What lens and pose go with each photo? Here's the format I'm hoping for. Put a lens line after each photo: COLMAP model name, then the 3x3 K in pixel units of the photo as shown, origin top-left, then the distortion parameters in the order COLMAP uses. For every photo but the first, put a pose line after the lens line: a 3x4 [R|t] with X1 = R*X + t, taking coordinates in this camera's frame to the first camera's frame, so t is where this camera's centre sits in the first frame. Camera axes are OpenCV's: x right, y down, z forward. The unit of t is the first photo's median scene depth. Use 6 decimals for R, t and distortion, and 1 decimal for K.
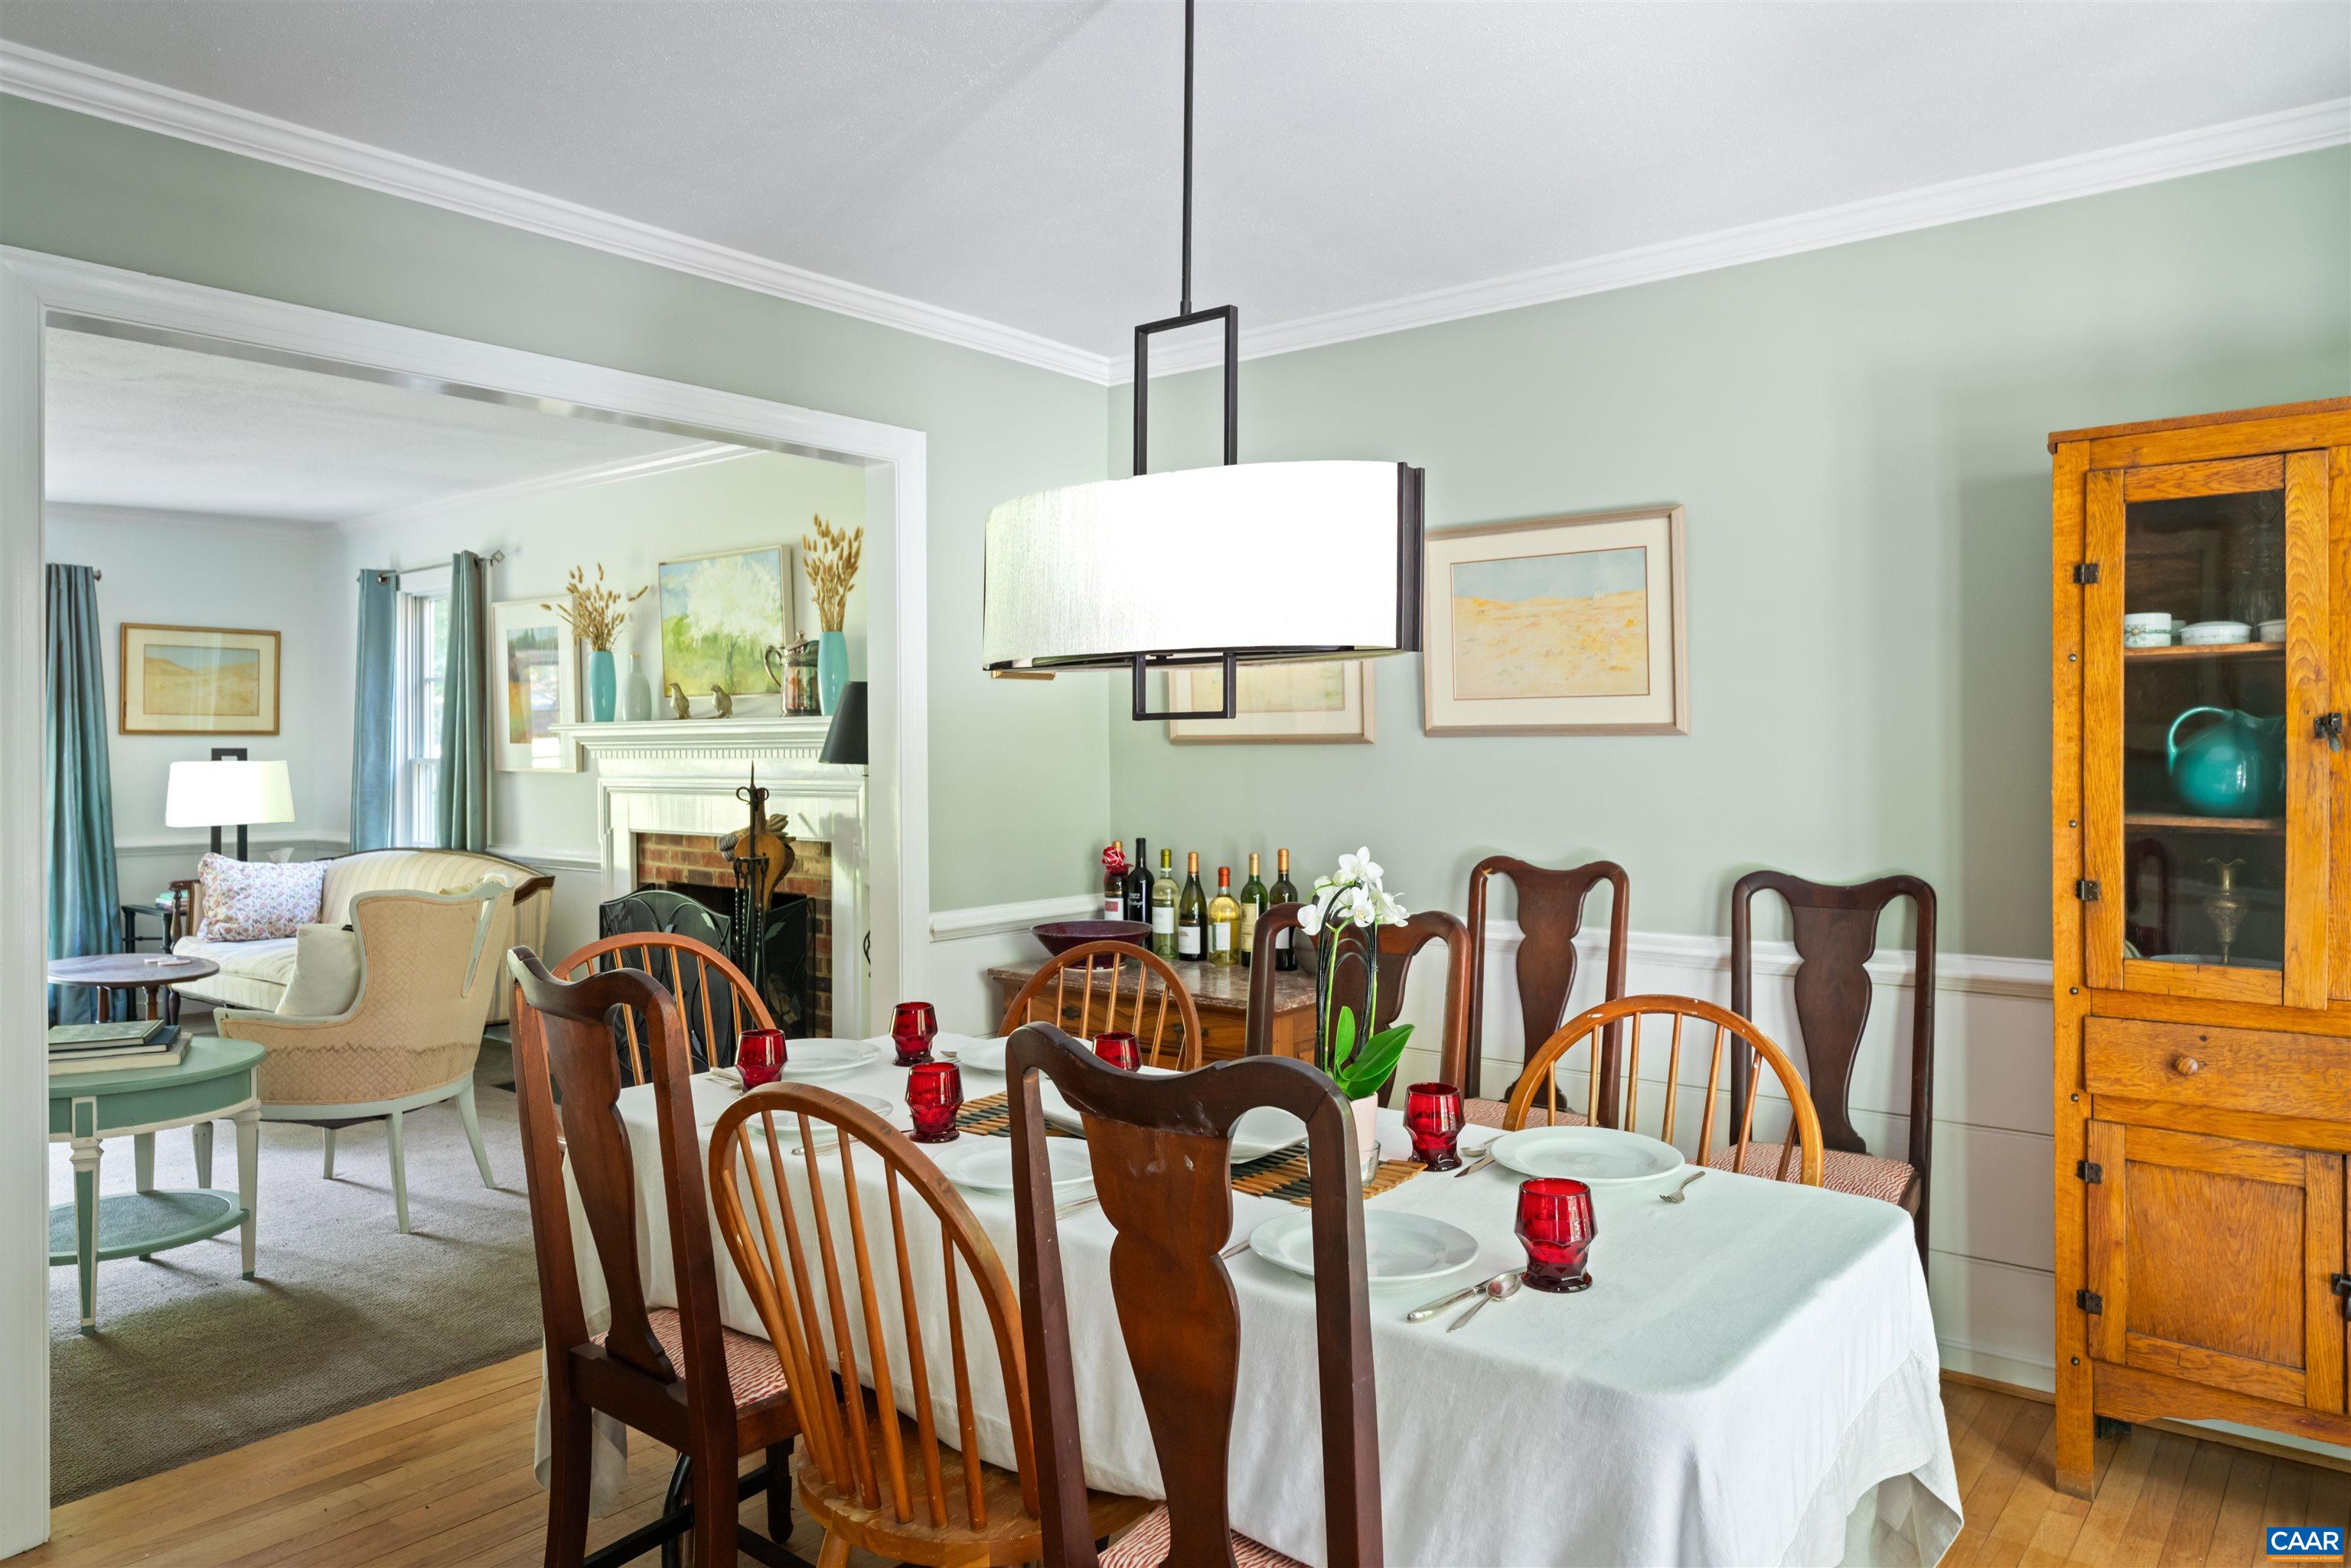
lens RADIAL K [[1479.4, 0, 1175.5], [0, 1479.4, 784.0], [0, 0, 1]] dist [0.000682, 0.000532]
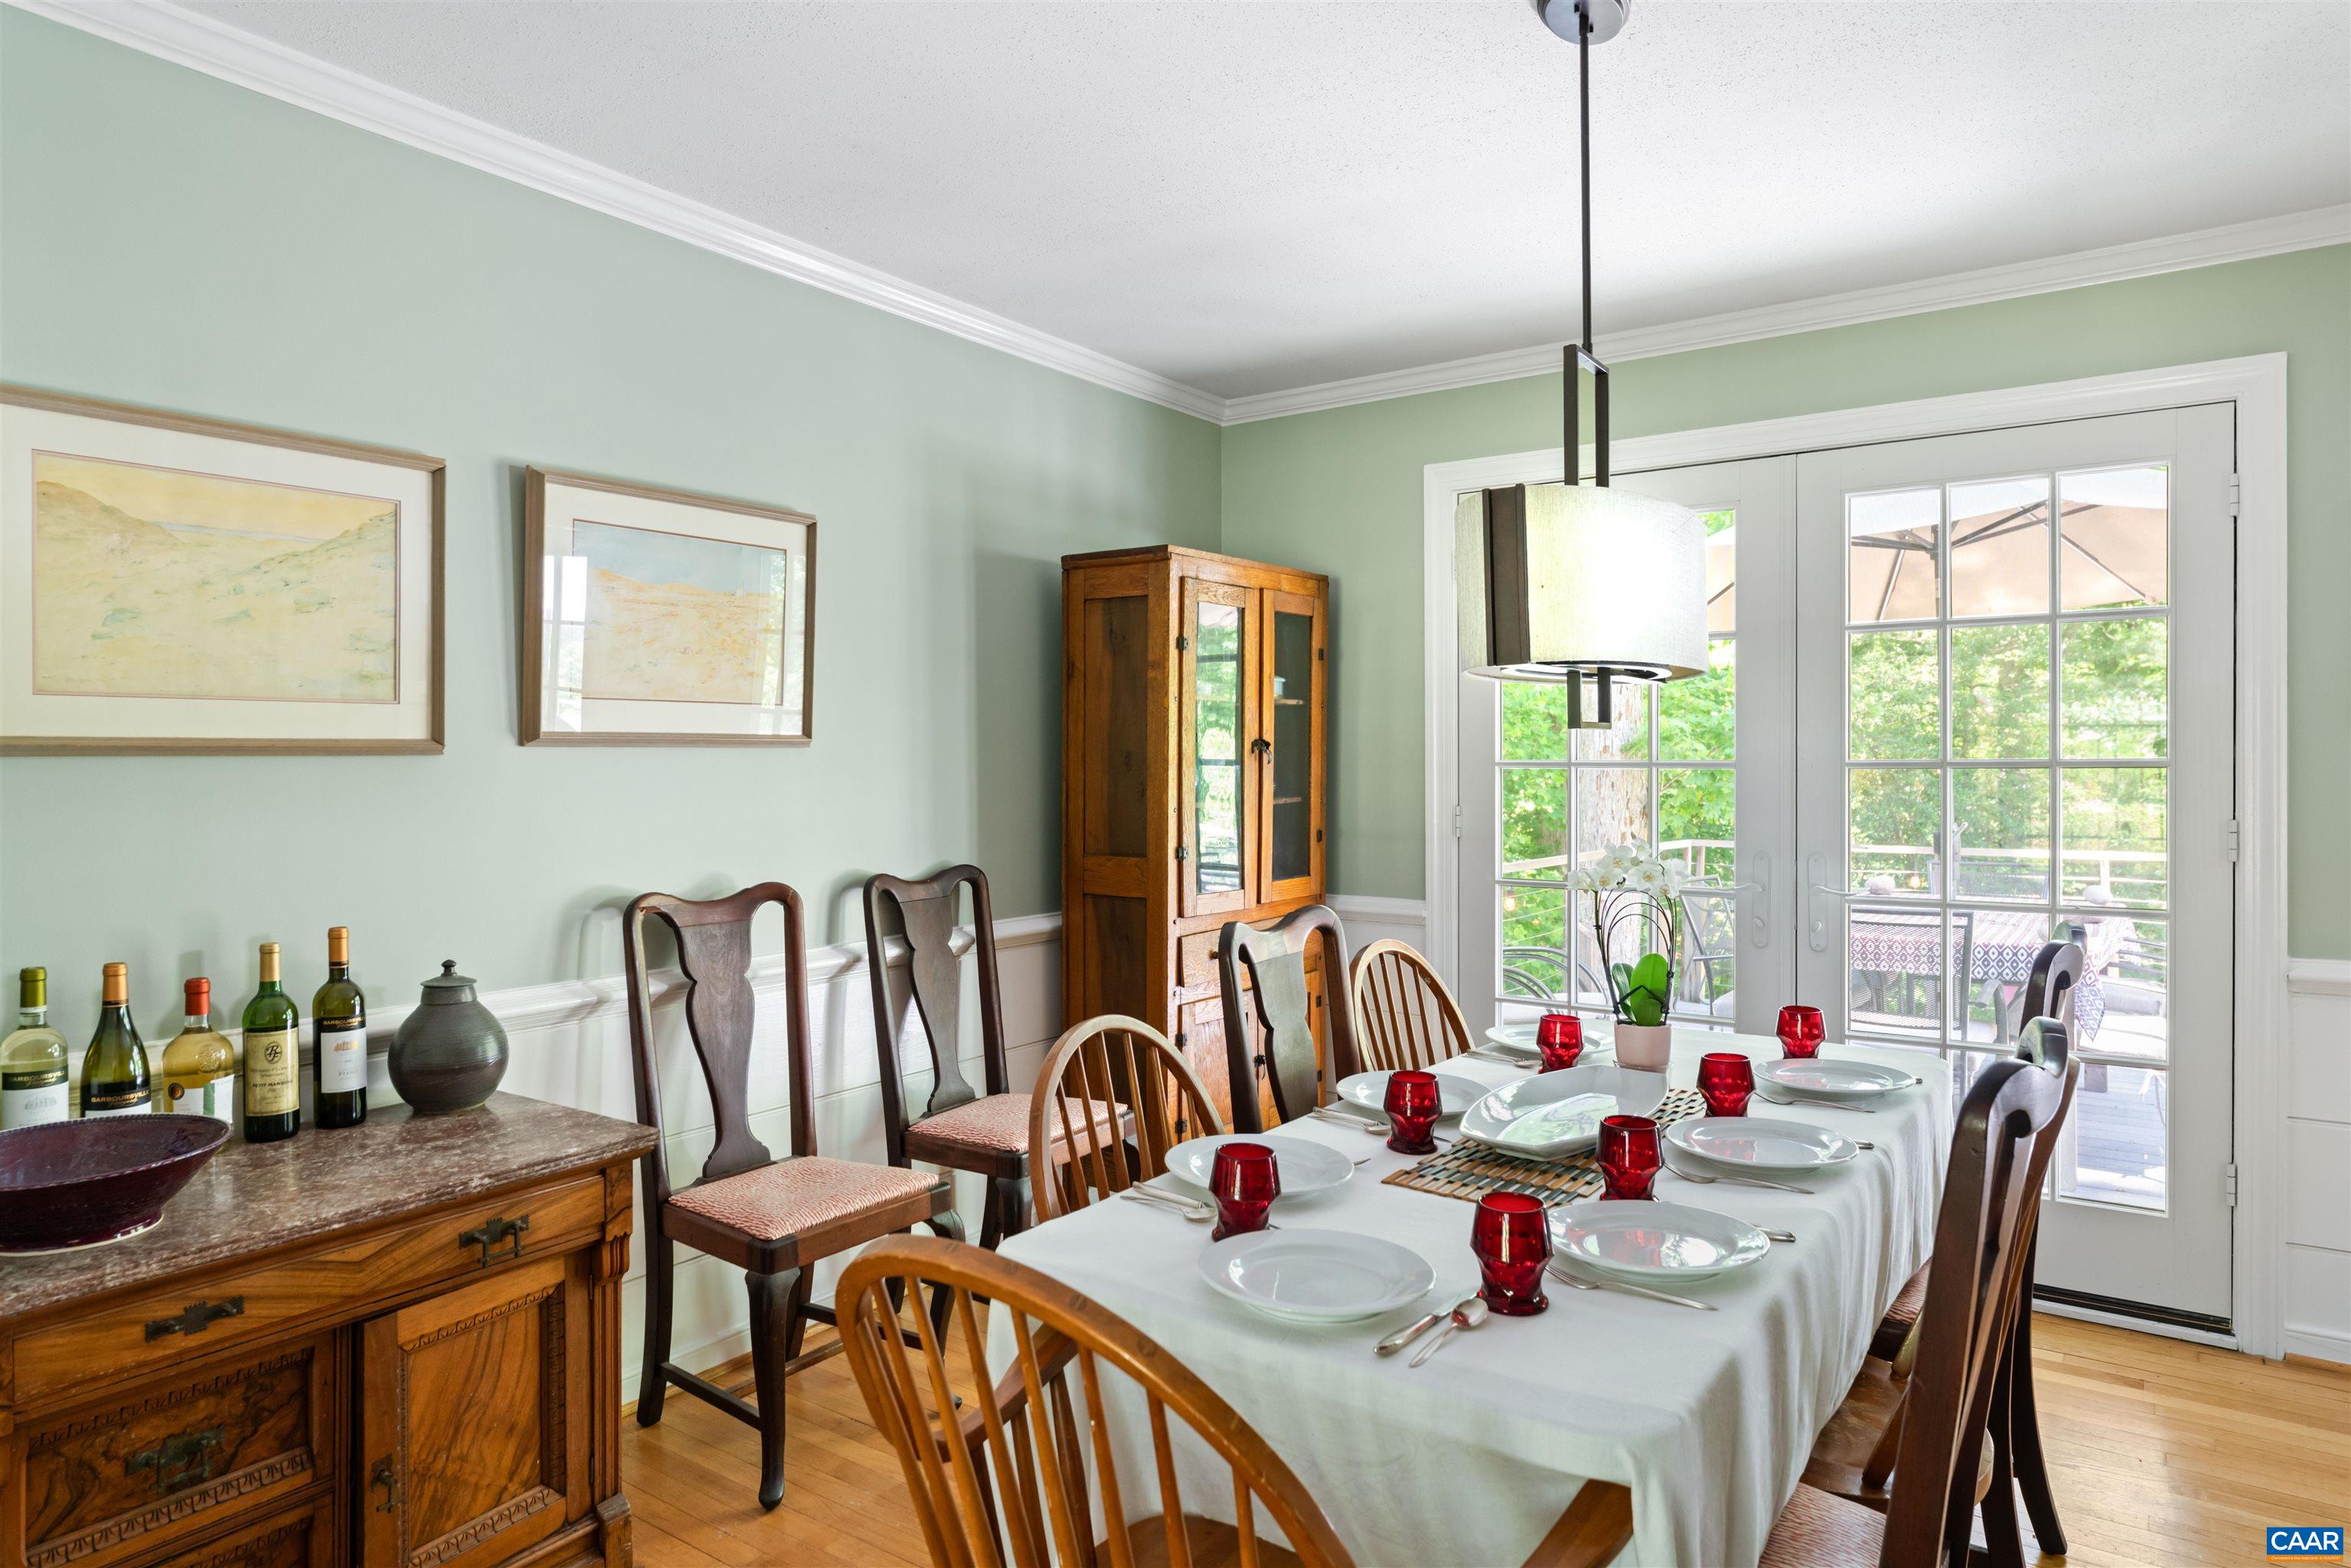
lens RADIAL K [[1390.7, 0, 1175.5], [0, 1390.7, 784.0], [0, 0, 1]] dist [0.000650, -0.000374]
pose [[-0.088602, -0.008229, 0.996033, -0.593640], [0.044775, 0.998922, 0.012236, -0.007982], [-0.995060, 0.045682, -0.088138, 0.812128]]
